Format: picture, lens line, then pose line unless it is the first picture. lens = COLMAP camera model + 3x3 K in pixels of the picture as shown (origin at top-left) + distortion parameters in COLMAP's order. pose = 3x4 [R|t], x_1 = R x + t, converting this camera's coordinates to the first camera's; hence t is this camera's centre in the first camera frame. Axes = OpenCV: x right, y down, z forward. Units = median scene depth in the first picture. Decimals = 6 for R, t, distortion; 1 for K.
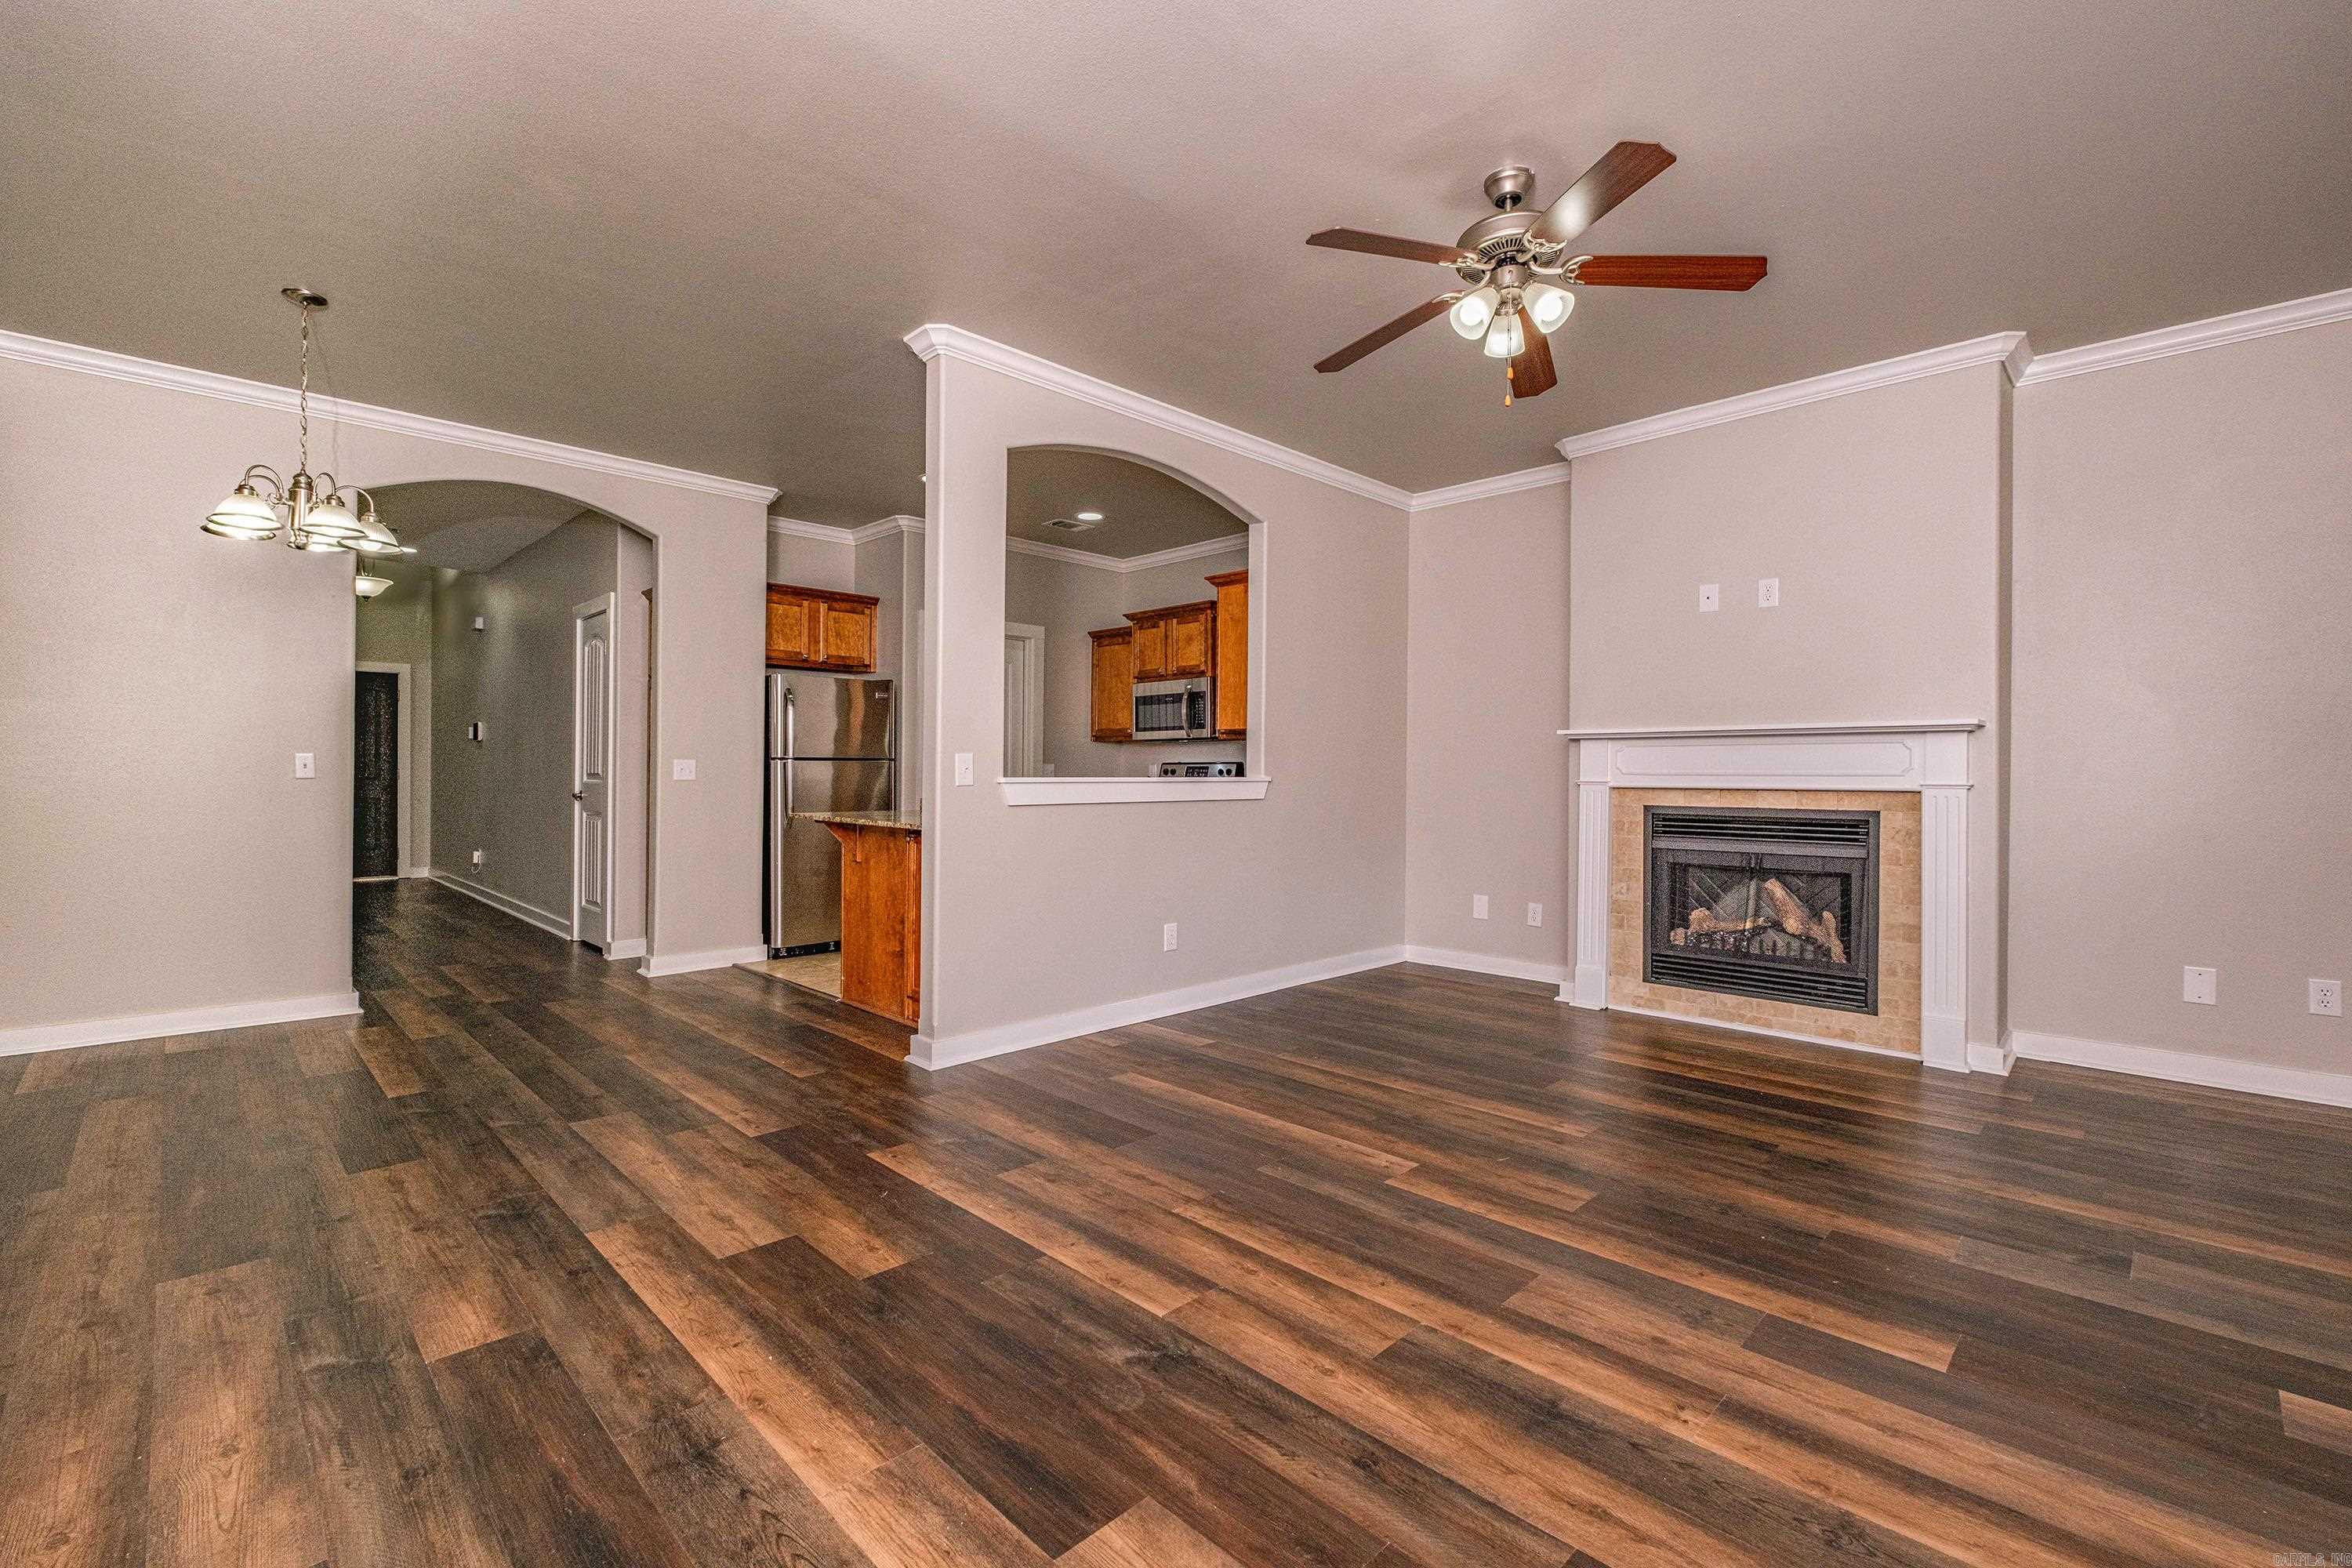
lens RADIAL K [[1009.6, 0, 1175.0], [0, 1009.6, 774.9], [0, 0, 1]] dist [0.005703, -0.007896]
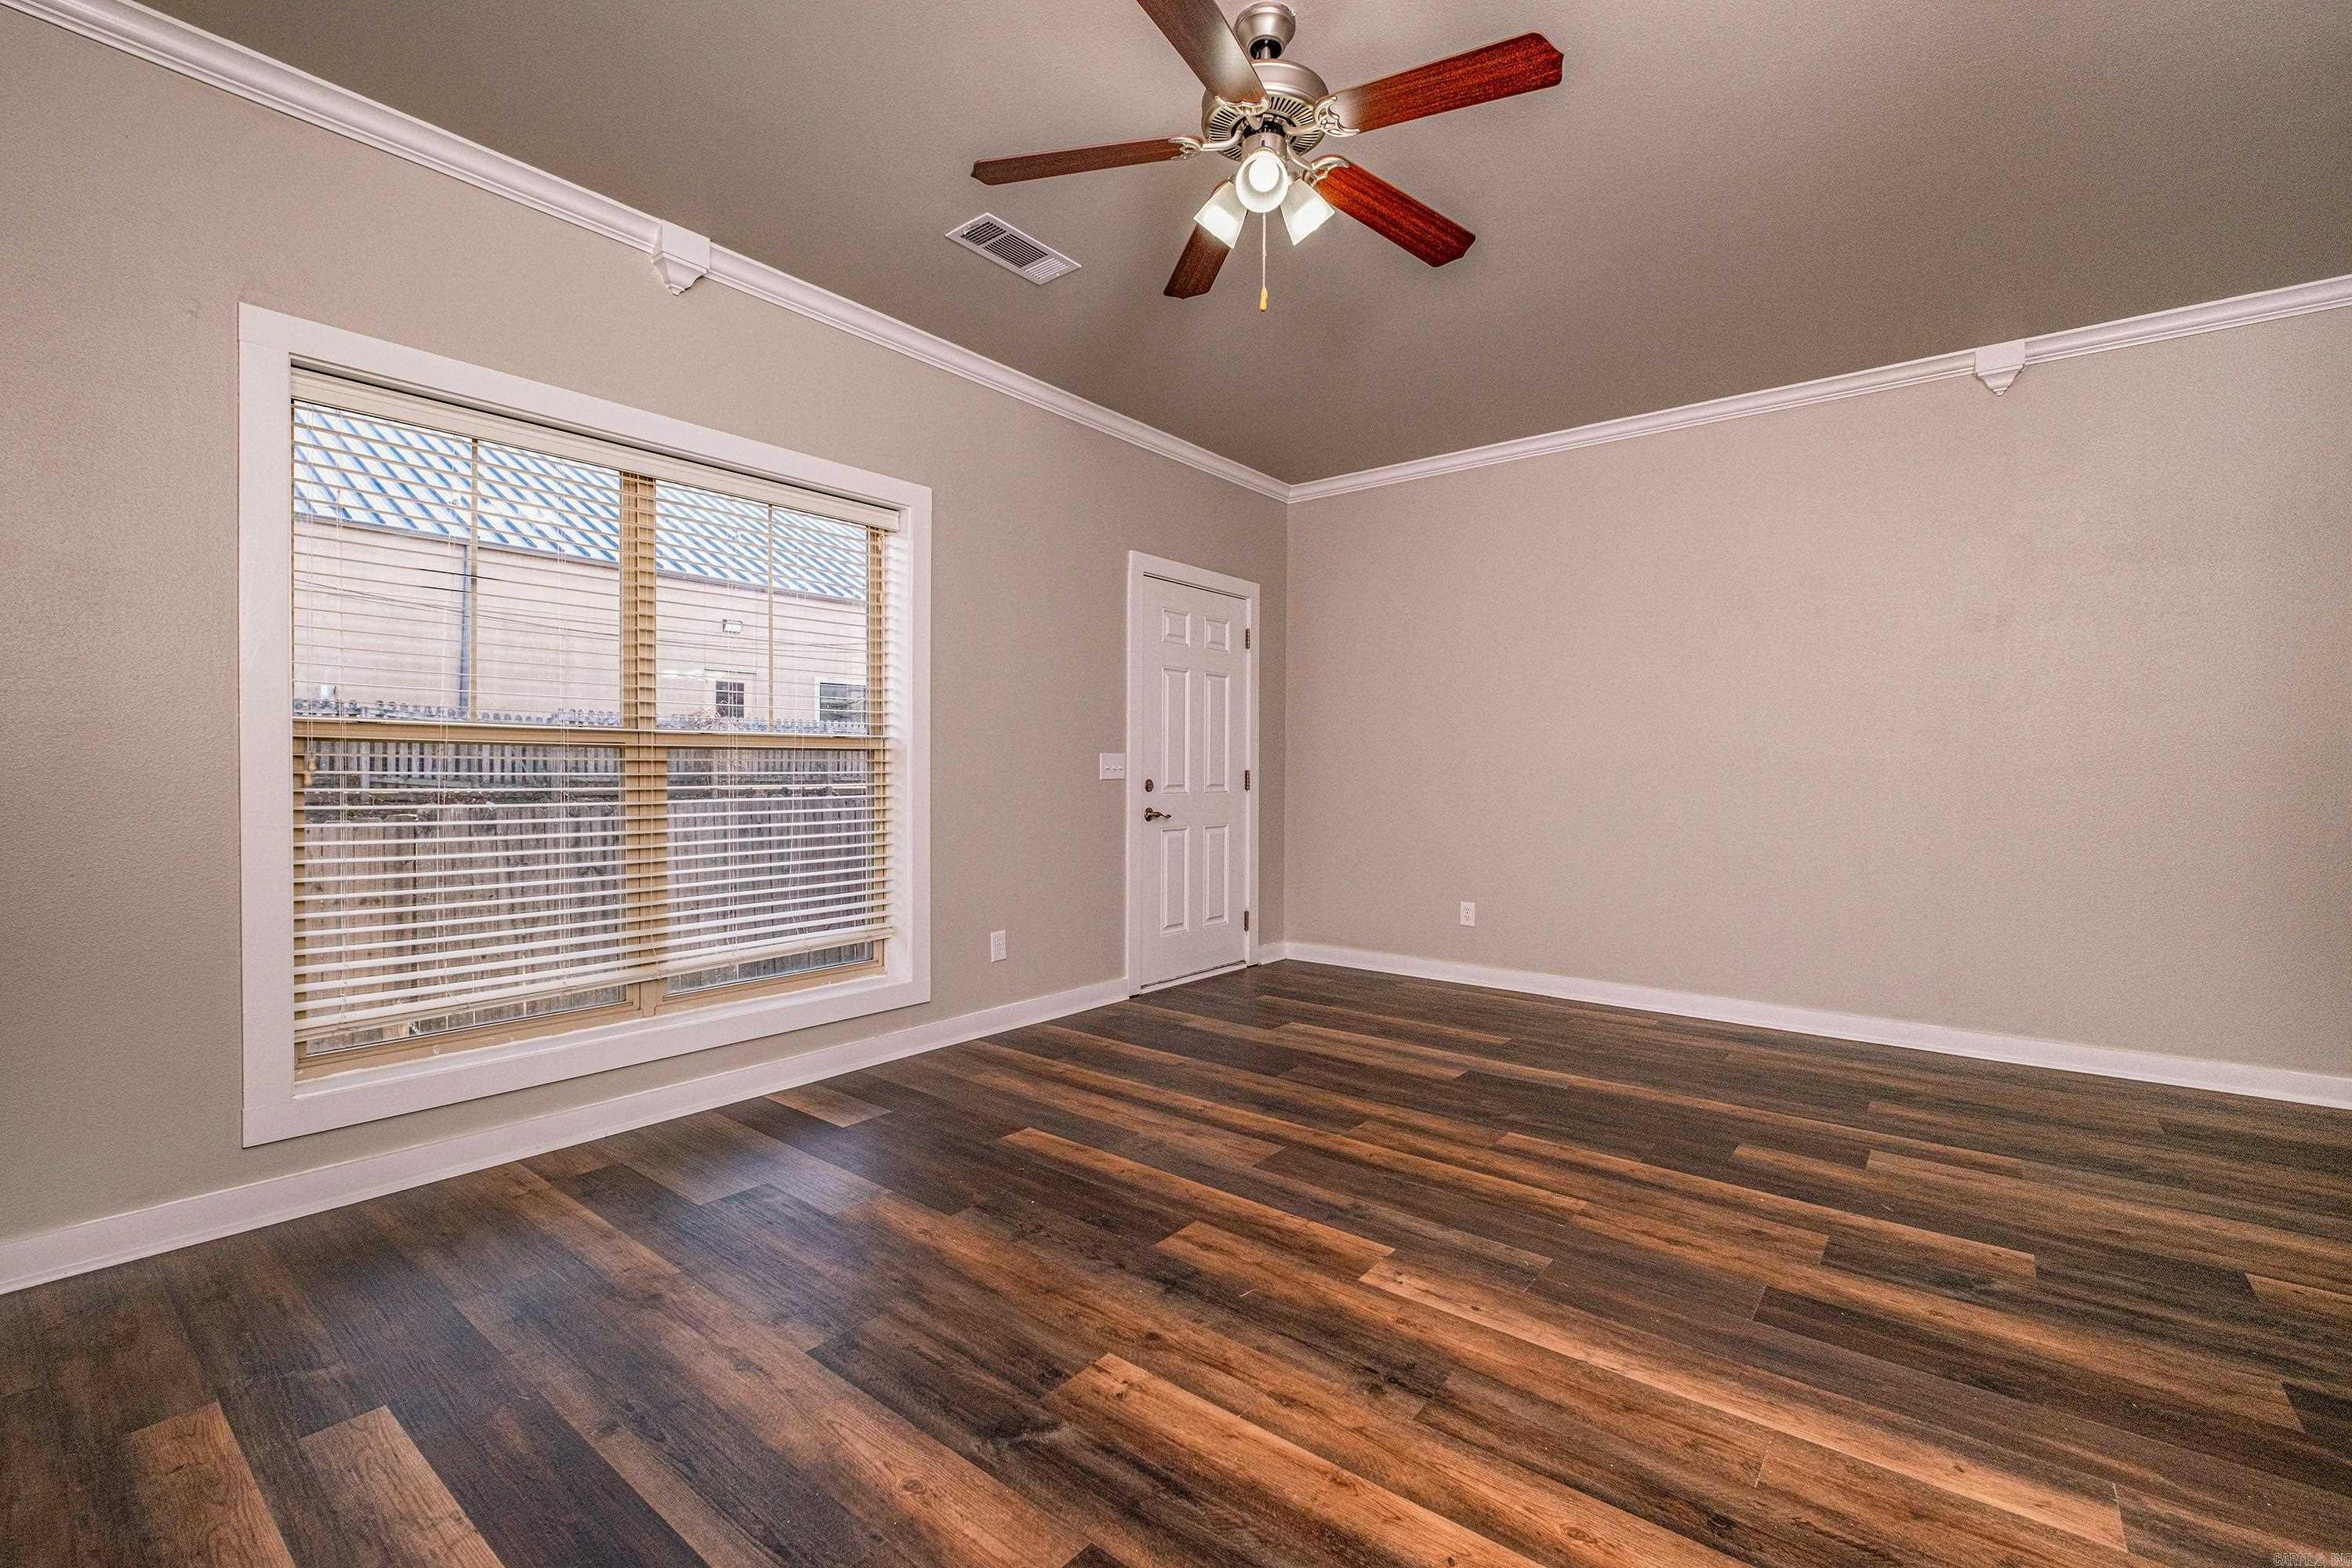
lens RADIAL K [[1009.6, 0, 1175.0], [0, 1009.6, 774.9], [0, 0, 1]] dist [0.005703, -0.007896]
pose [[-0.993155, -0.012075, -0.116179, 0.404520], [-0.012771, 0.999905, 0.005253, 0.001006], [0.116104, 0.006701, -0.993214, 1.487388]]
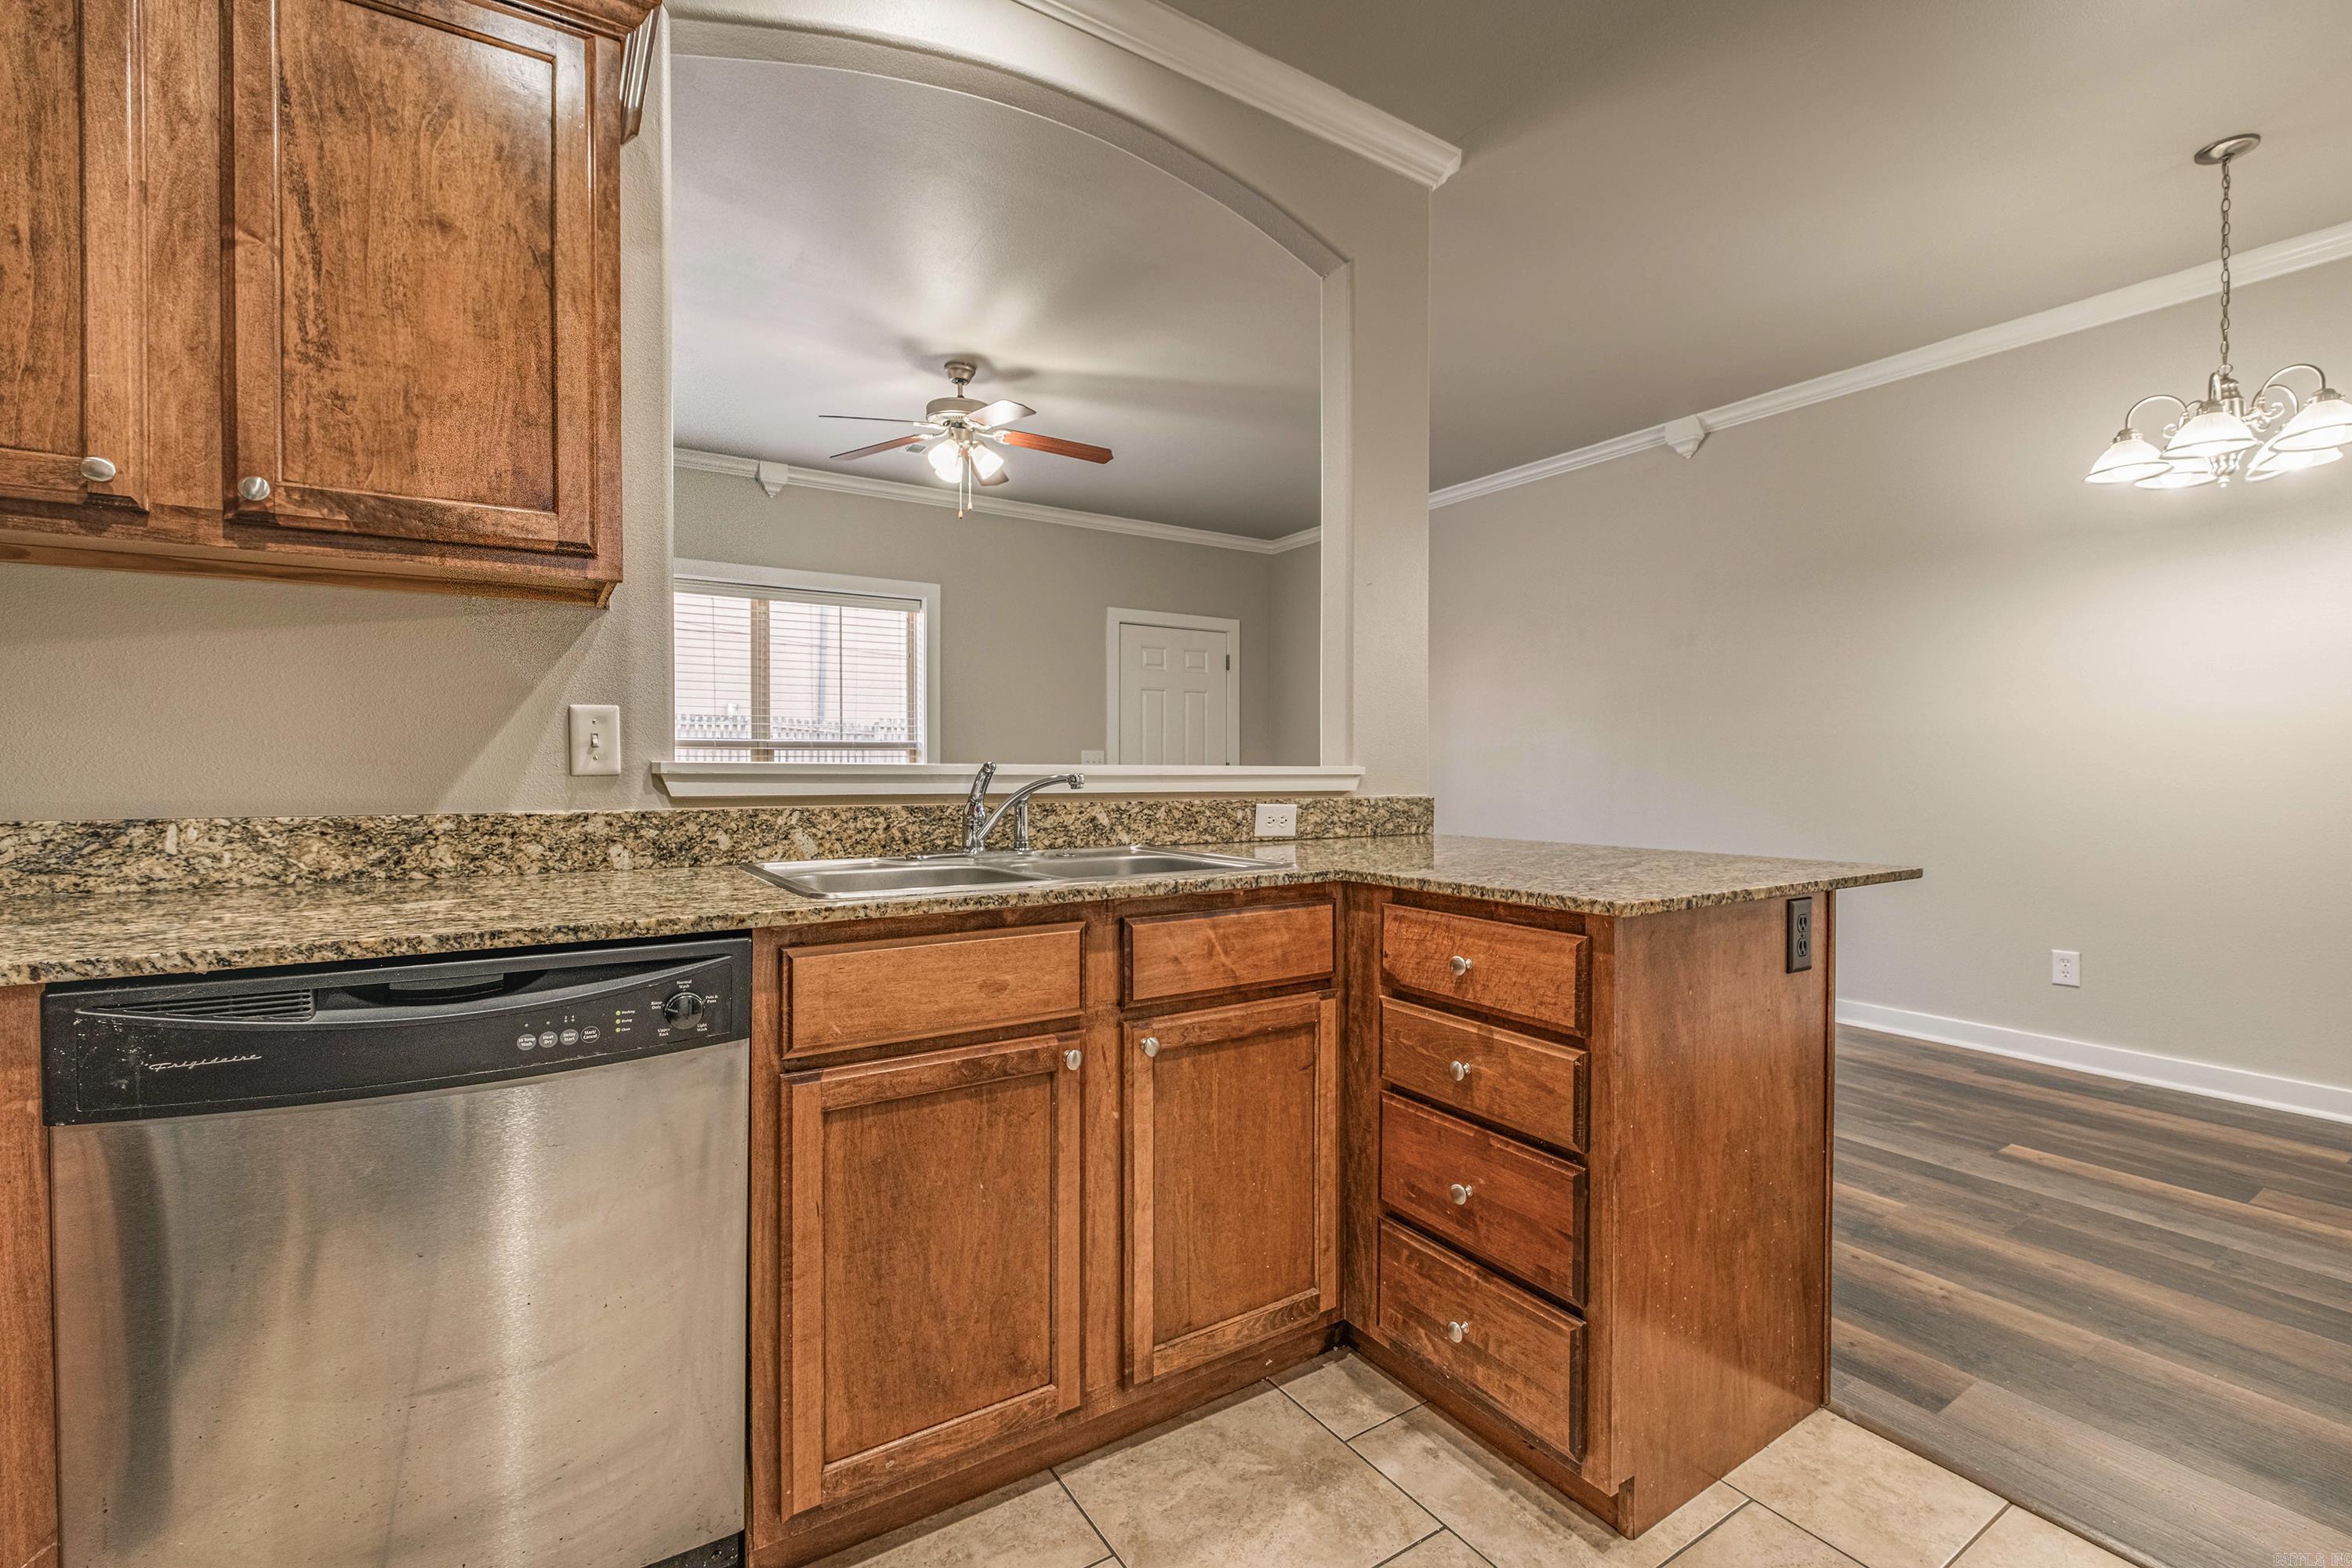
lens RADIAL K [[1009.6, 0, 1175.0], [0, 1009.6, 774.9], [0, 0, 1]] dist [0.005703, -0.007896]
pose [[-0.978070, -0.012442, 0.207906, -0.258283], [-0.010058, 0.999871, 0.012522, 0.001726], [-0.208035, 0.010156, -0.978069, 2.020037]]
